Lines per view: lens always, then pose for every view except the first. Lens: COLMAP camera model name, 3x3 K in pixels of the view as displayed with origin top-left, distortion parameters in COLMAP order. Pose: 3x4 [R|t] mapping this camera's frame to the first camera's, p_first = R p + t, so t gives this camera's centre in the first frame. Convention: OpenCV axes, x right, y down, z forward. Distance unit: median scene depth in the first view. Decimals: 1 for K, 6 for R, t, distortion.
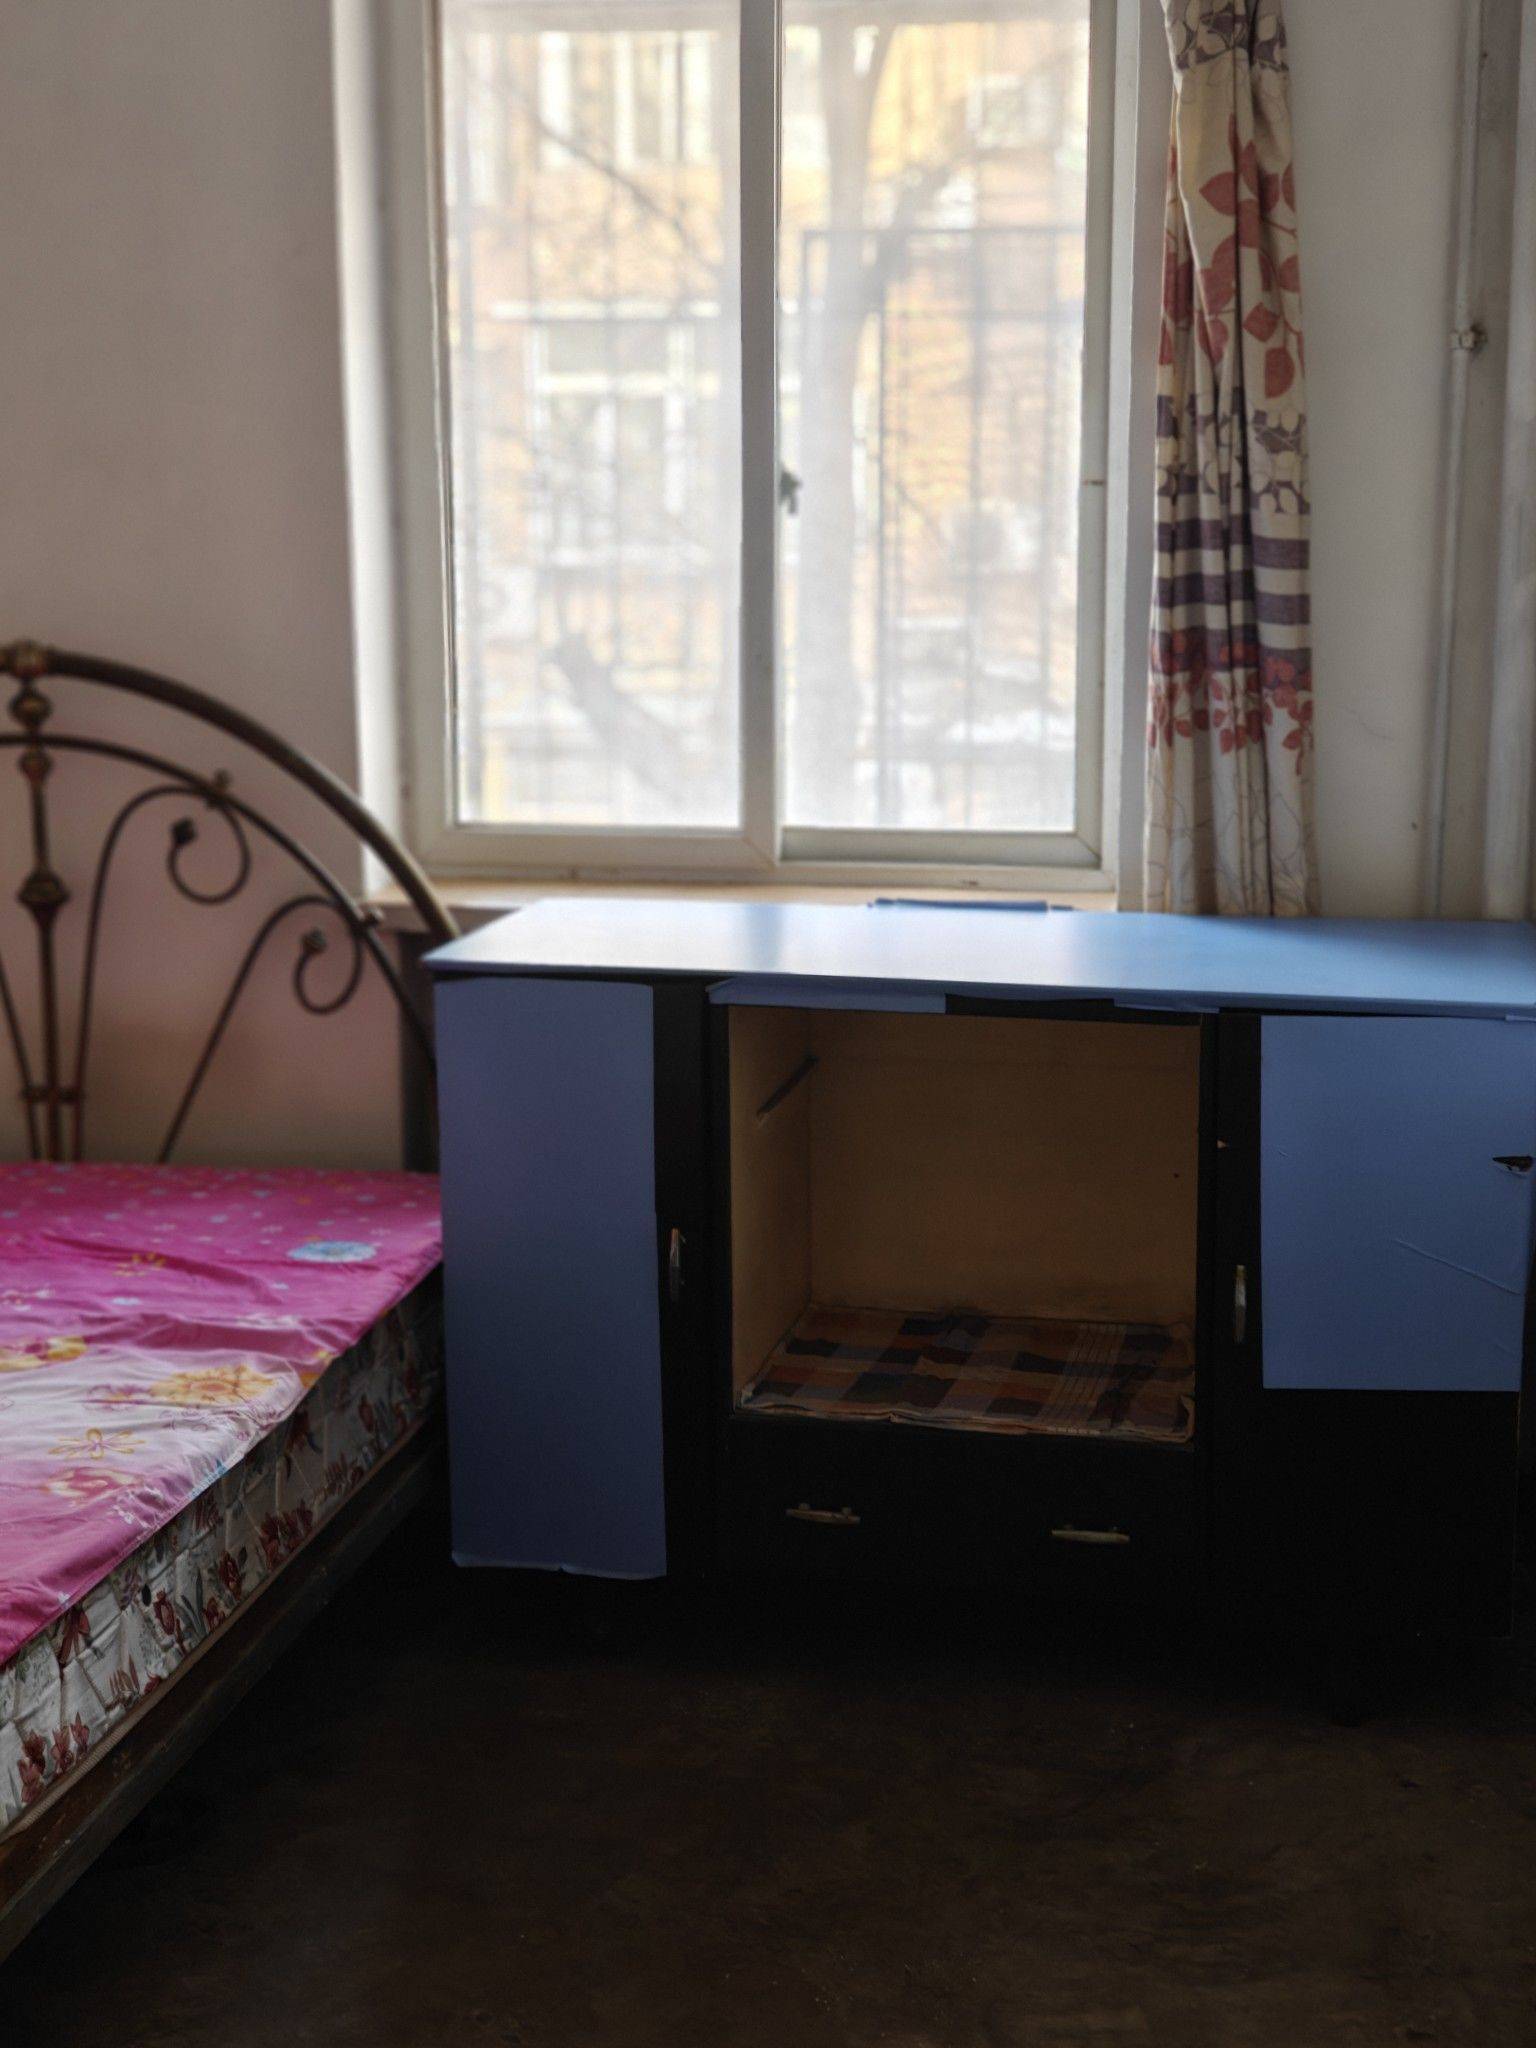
lens RADIAL K [[2884.8, 0, 768.0], [0, 2884.8, 1024.0], [0, 0, 1]] dist [0.281733, -1.115965]
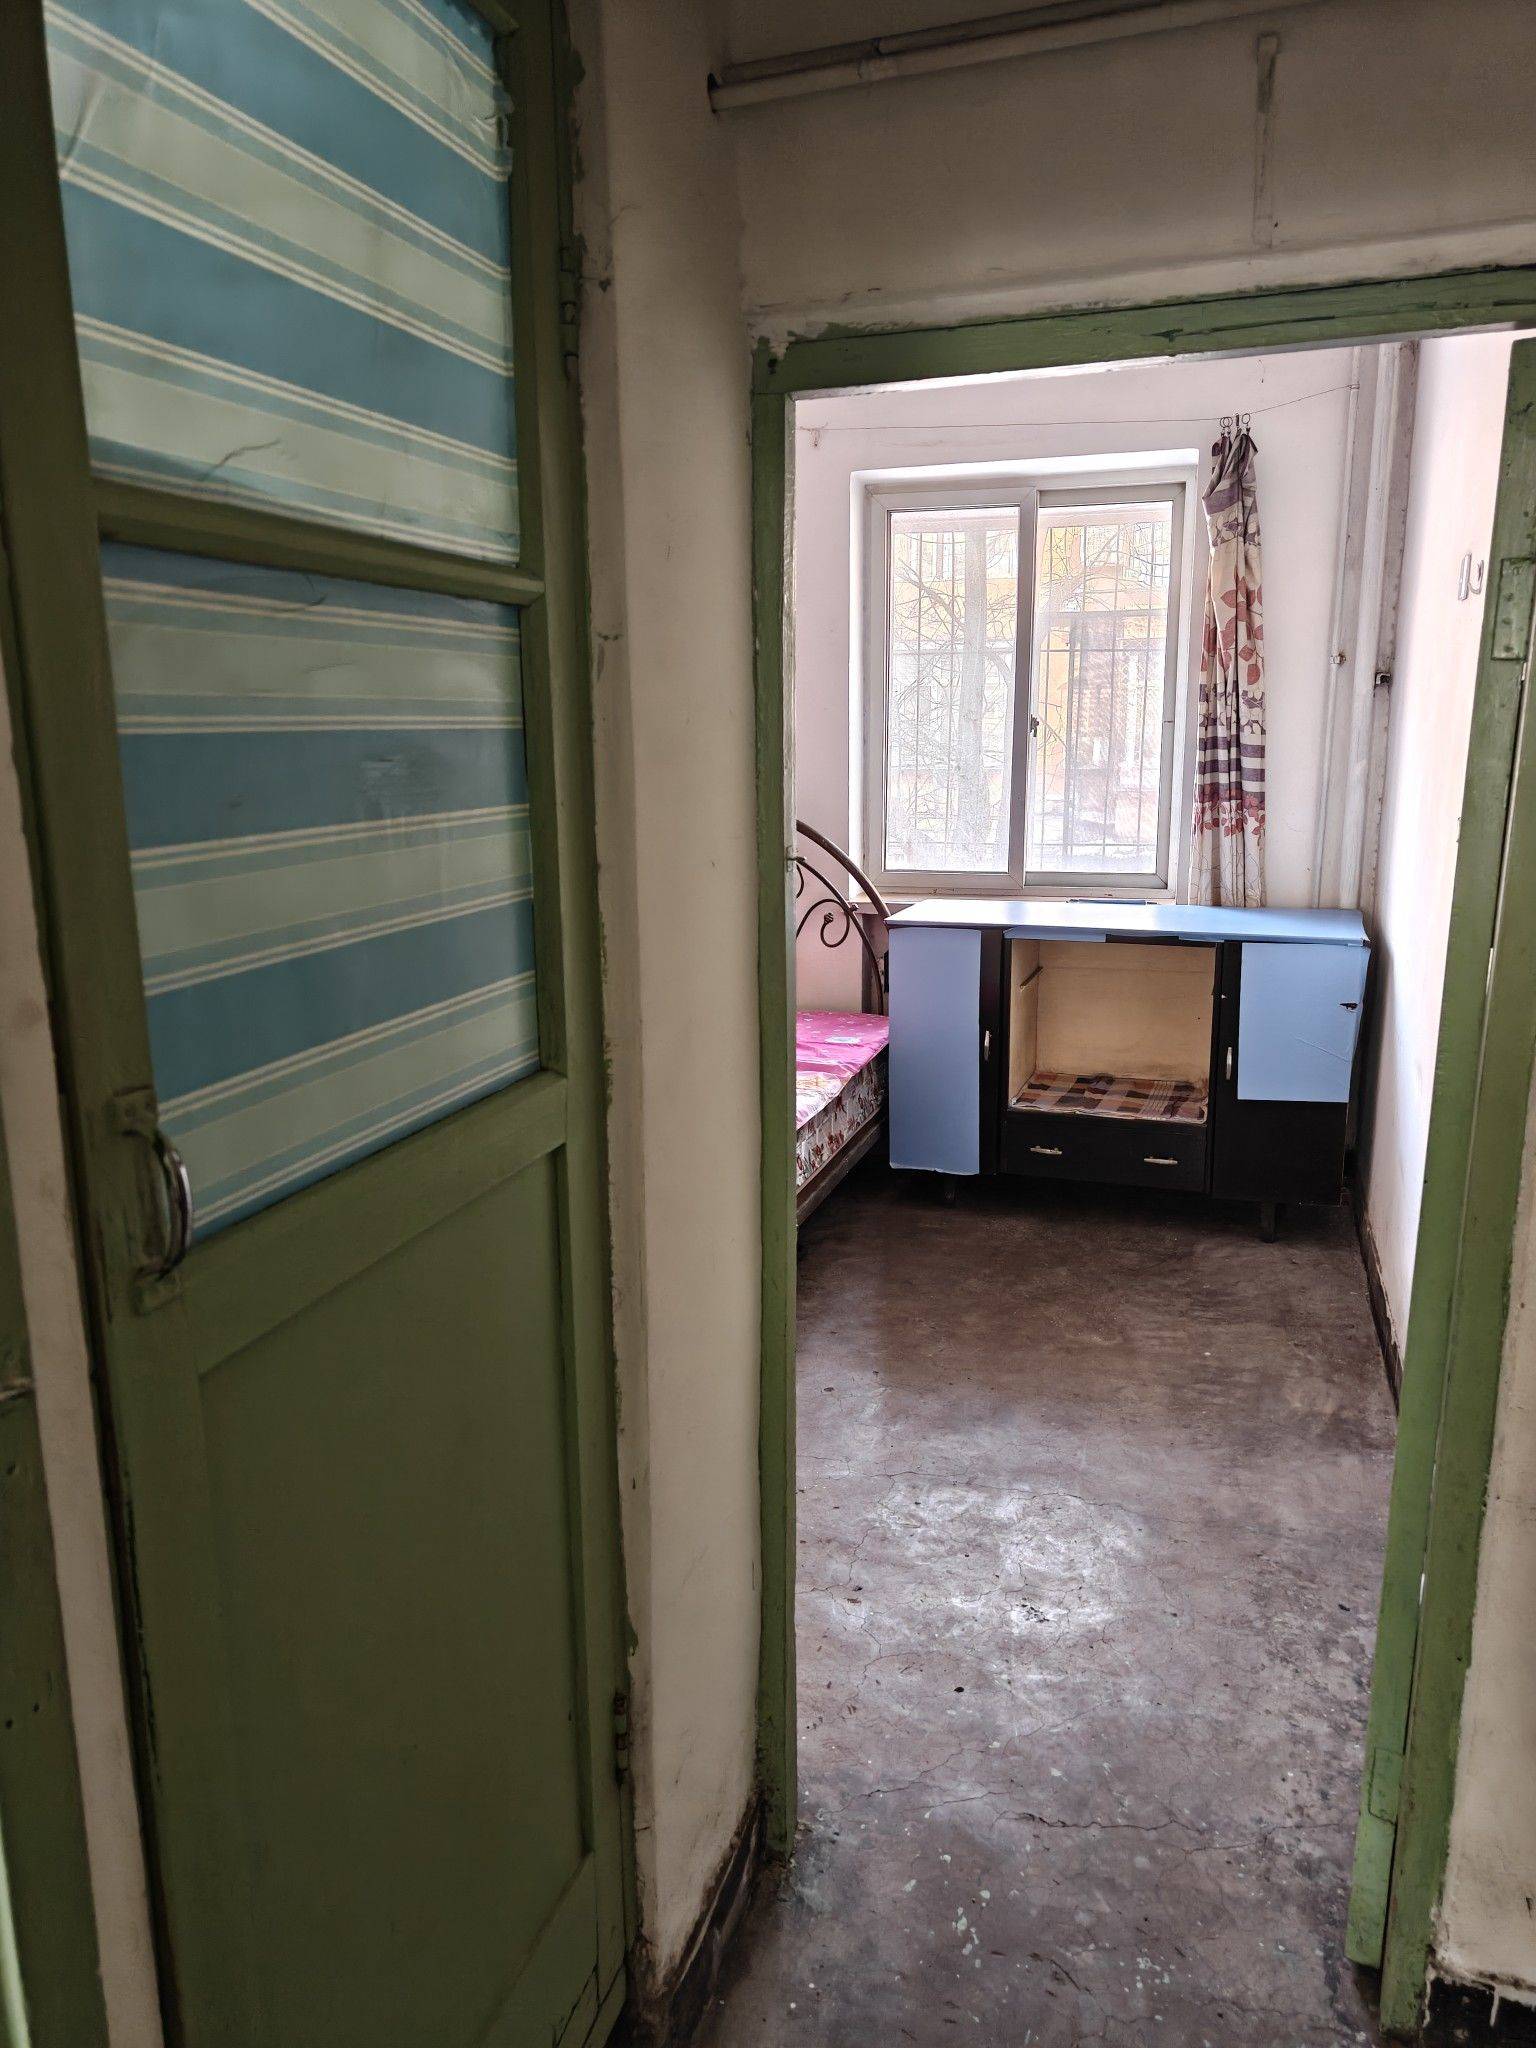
lens RADIAL K [[1368.9, 0, 768.0], [0, 1368.9, 1024.0], [0, 0, 1]] dist [0.064906, -0.166099]
pose [[0.988801, 0.020989, -0.147757, -0.042633], [-0.016616, 0.999388, 0.030767, 0.031085], [0.148312, -0.027967, 0.988545, -0.161370]]
